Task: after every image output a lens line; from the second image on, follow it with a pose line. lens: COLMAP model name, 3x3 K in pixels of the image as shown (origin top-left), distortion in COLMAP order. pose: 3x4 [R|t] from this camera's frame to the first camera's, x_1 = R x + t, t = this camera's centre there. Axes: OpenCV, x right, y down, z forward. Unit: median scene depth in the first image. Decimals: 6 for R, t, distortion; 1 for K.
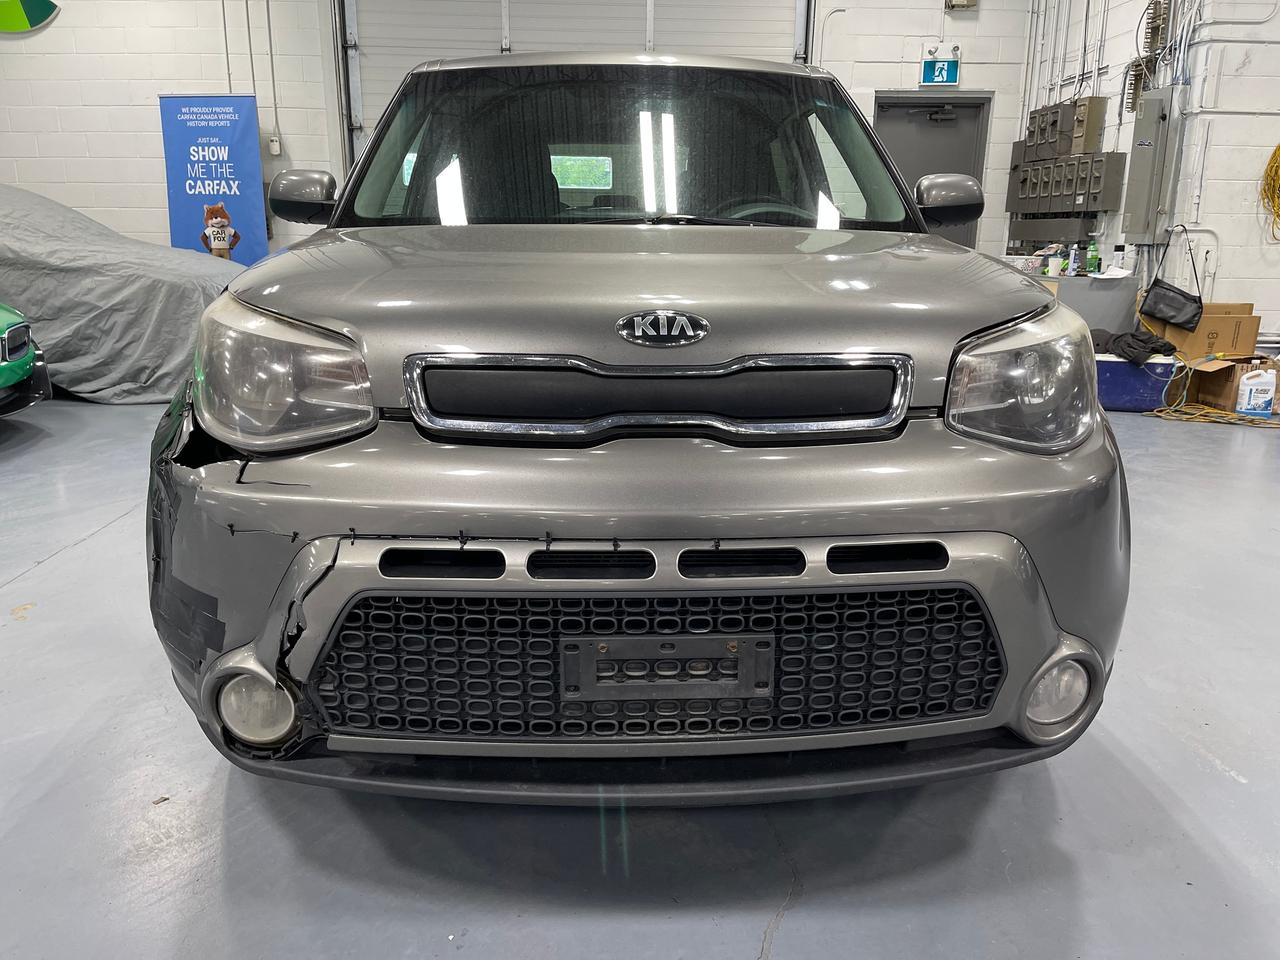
lens RADIAL K [[968.1, 0, 640.0], [0, 968.1, 480.0], [0, 0, 1]] dist [0.057199, -0.084780]
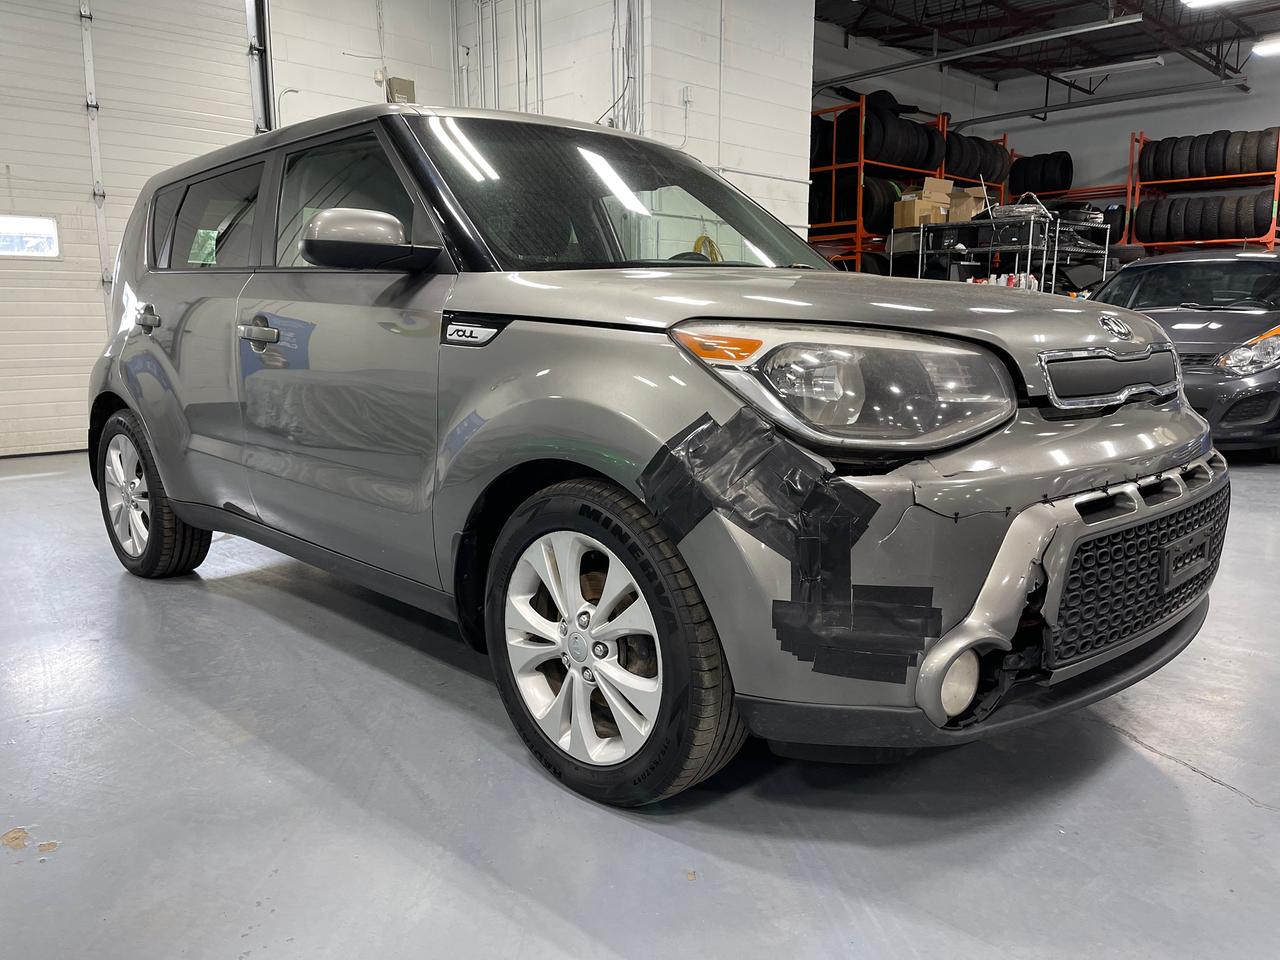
lens RADIAL K [[968.1, 0, 640.0], [0, 968.1, 480.0], [0, 0, 1]] dist [0.057199, -0.084780]
pose [[0.751966, -0.126512, 0.646948, -1.109811], [0.184406, 0.982600, -0.022191, -0.026373], [-0.632884, 0.135988, 0.762211, 0.291744]]
